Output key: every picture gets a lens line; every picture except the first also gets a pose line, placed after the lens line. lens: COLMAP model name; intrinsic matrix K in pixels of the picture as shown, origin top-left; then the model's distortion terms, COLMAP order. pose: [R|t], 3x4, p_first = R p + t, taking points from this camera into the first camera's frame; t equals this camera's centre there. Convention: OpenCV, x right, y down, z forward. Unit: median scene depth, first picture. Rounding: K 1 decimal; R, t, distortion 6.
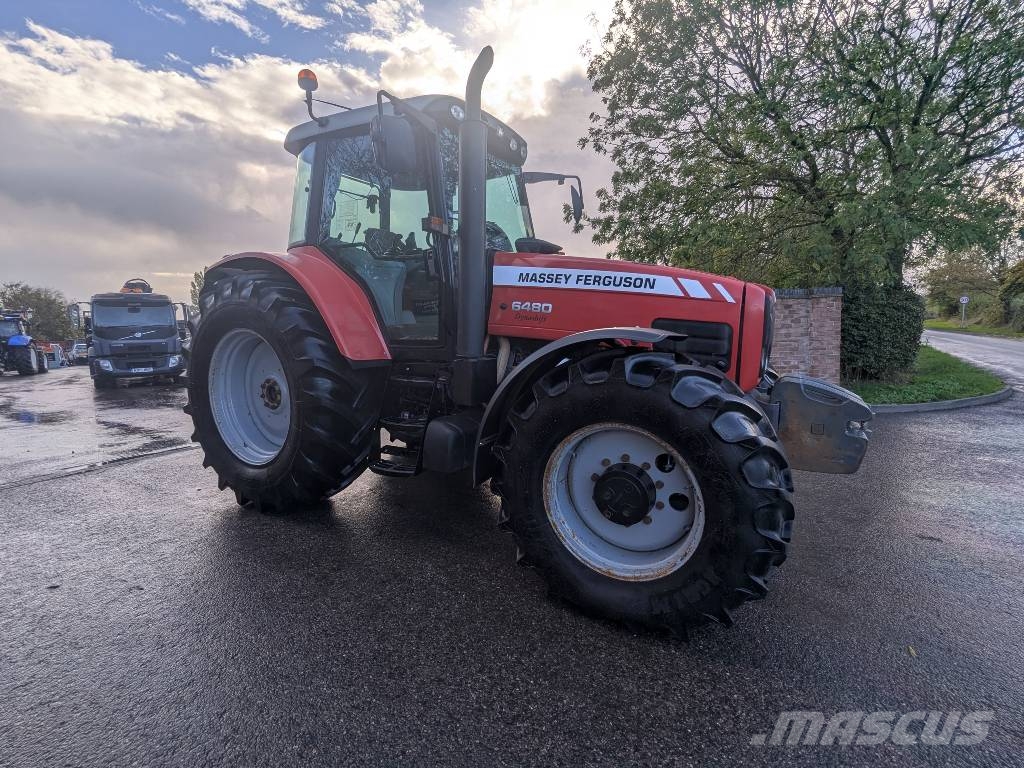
lens RADIAL K [[487.8, 0, 508.7], [0, 487.8, 391.7], [0, 0, 1]] dist [0.002292, 0.001034]
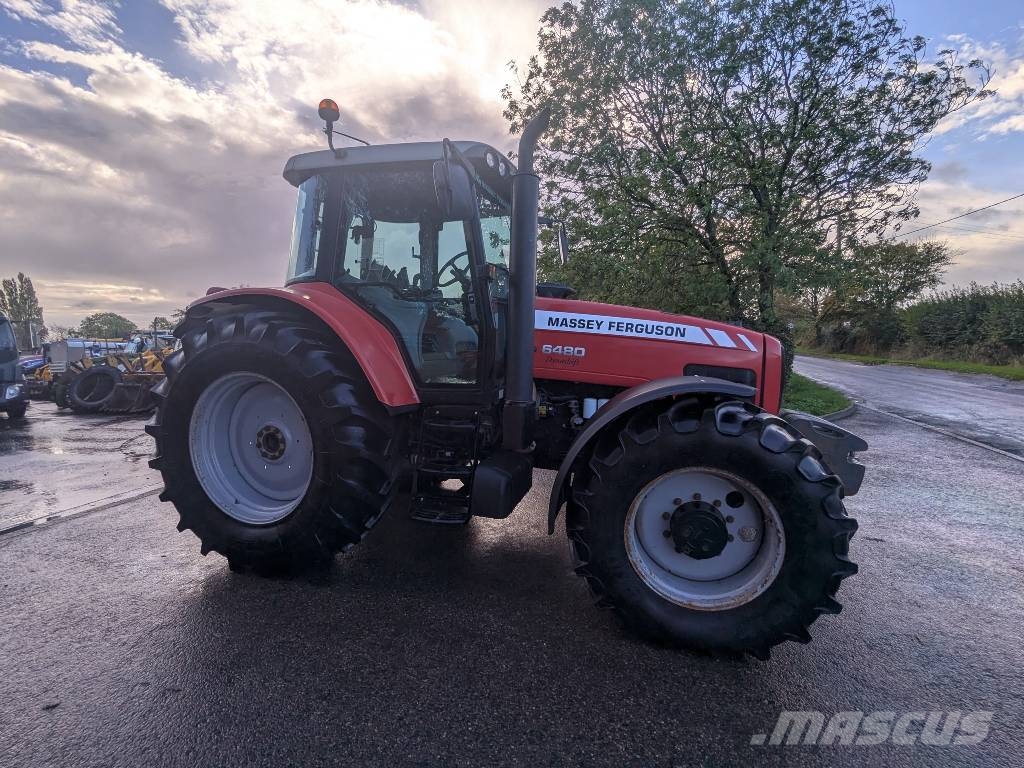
lens RADIAL K [[487.8, 0, 508.7], [0, 487.8, 391.7], [0, 0, 1]] dist [0.002292, 0.001034]
pose [[0.971522, -0.019054, 0.236183, -0.266823], [0.027645, 0.999069, -0.033115, -0.046565], [-0.235333, 0.038701, 0.971144, 0.017527]]
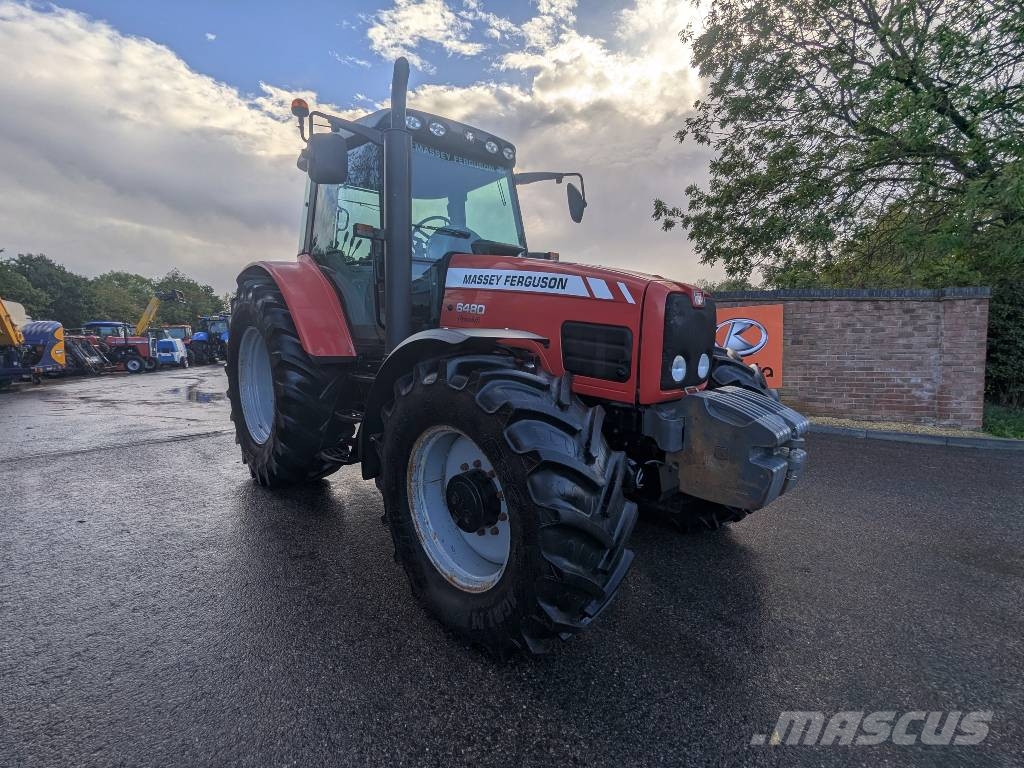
lens RADIAL K [[485.3, 0, 506.1], [0, 485.3, 389.6], [0, 0, 1]] dist [0.002097, 0.000773]
pose [[0.955919, 0.051165, -0.289137, 0.353279], [-0.054659, 0.998497, -0.004019, -0.005998], [0.288497, 0.019645, 0.957279, 0.058189]]
